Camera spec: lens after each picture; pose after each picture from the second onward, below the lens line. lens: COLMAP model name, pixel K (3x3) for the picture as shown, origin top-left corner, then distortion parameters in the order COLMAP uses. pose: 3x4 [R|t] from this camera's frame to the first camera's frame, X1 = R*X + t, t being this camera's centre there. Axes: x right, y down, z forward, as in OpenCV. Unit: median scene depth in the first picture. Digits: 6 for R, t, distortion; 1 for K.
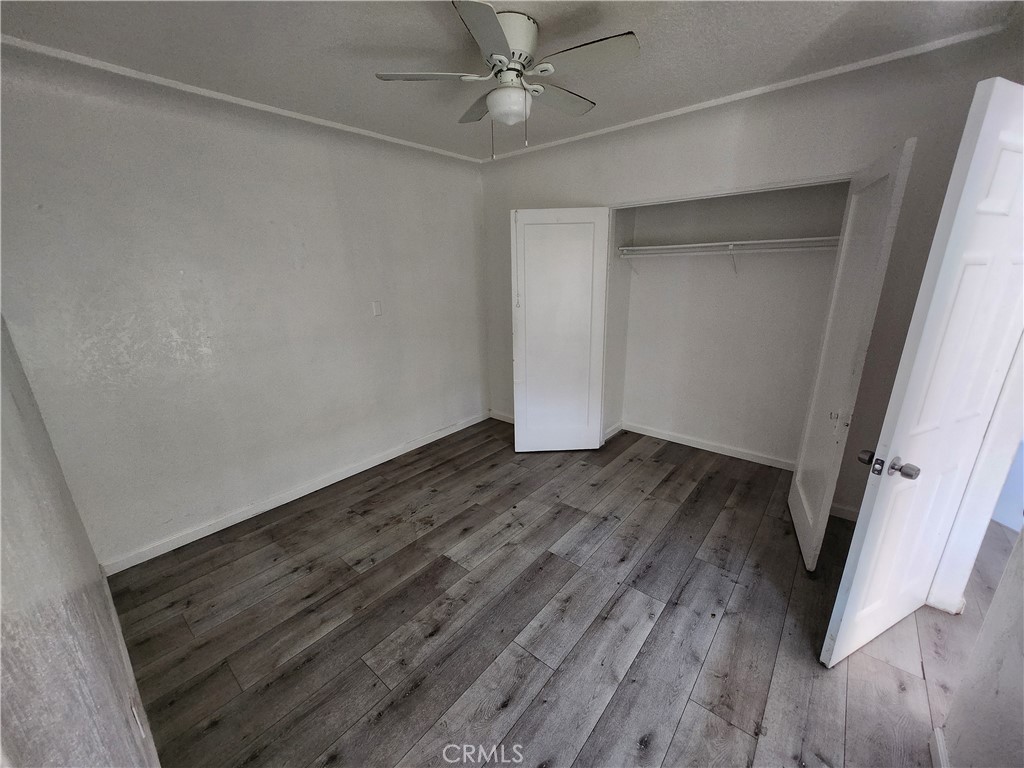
lens RADIAL K [[401.3, 0, 516.7], [0, 401.3, 389.9], [0, 0, 1]] dist [0.001171, -0.000461]
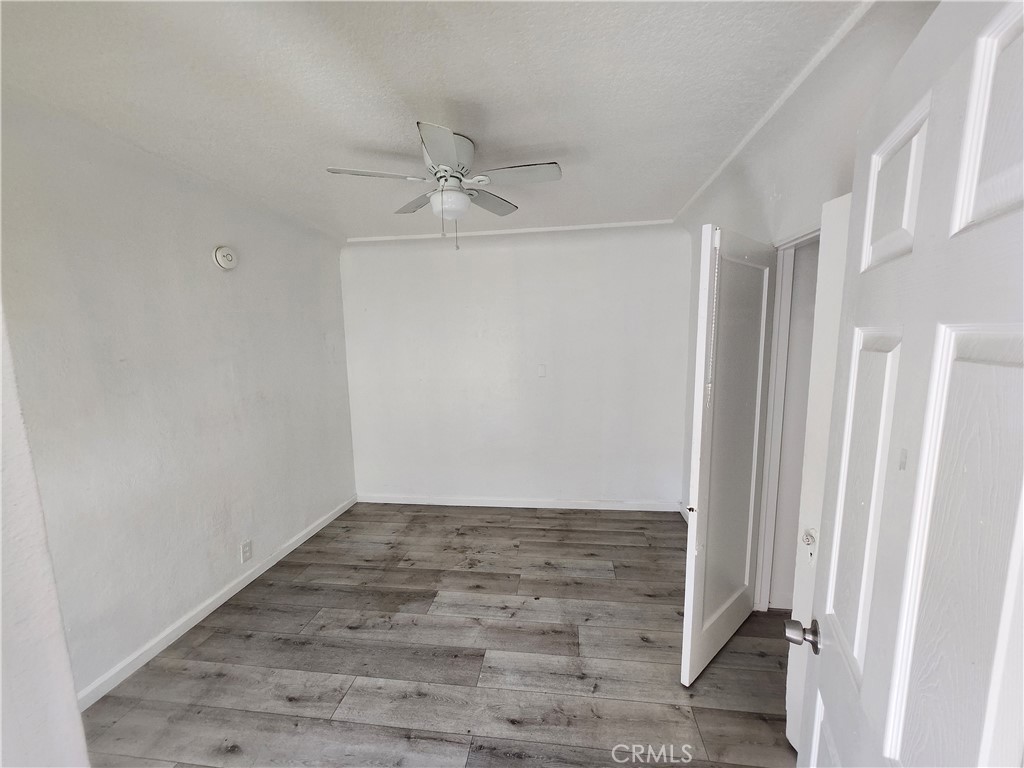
lens RADIAL K [[401.3, 0, 516.7], [0, 401.3, 389.9], [0, 0, 1]] dist [0.001171, -0.000461]
pose [[0.537358, 0.115479, -0.835411, 0.773526], [-0.229960, 0.973108, -0.013404, -0.160661], [0.811397, 0.199314, 0.549463, 0.442183]]
